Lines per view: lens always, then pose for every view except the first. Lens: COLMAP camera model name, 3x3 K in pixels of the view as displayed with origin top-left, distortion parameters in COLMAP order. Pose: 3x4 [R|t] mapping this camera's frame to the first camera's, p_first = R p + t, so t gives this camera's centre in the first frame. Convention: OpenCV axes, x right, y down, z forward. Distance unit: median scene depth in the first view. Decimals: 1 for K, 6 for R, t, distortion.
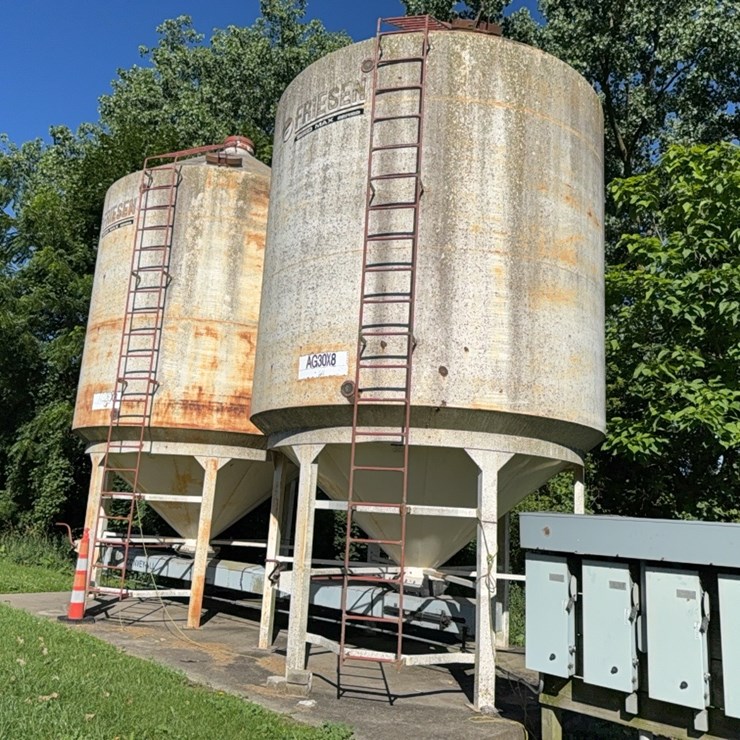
lens RADIAL K [[676.6, 0, 370.0], [0, 676.6, 370.0], [0, 0, 1]] dist [-0.048847, 0.017795]
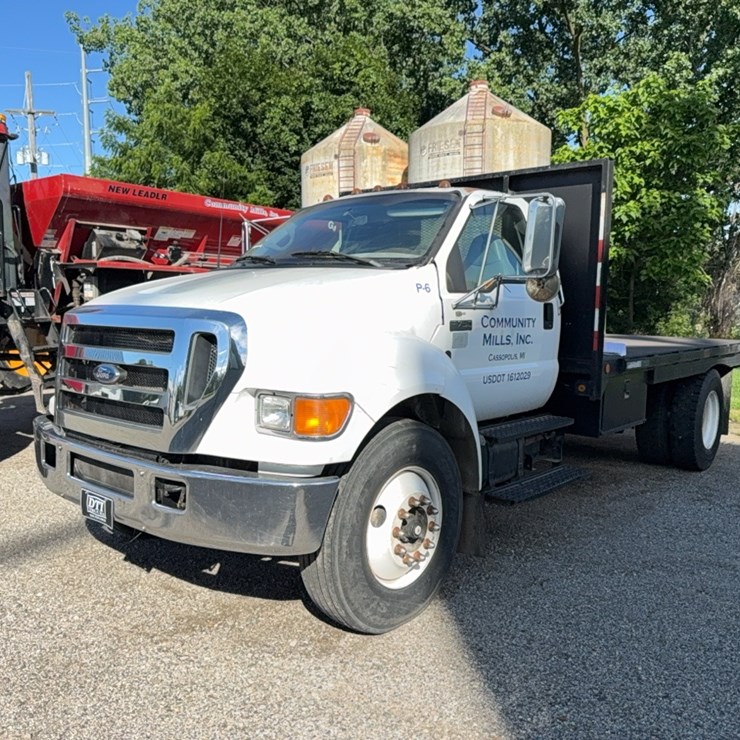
lens RADIAL K [[676.6, 0, 370.0], [0, 676.6, 370.0], [0, 0, 1]] dist [-0.048847, 0.017795]
pose [[0.996260, -0.070334, 0.050189, -0.393285], [0.050841, 0.946833, 0.317682, -0.310541], [-0.069864, -0.313942, 0.946868, -1.232681]]
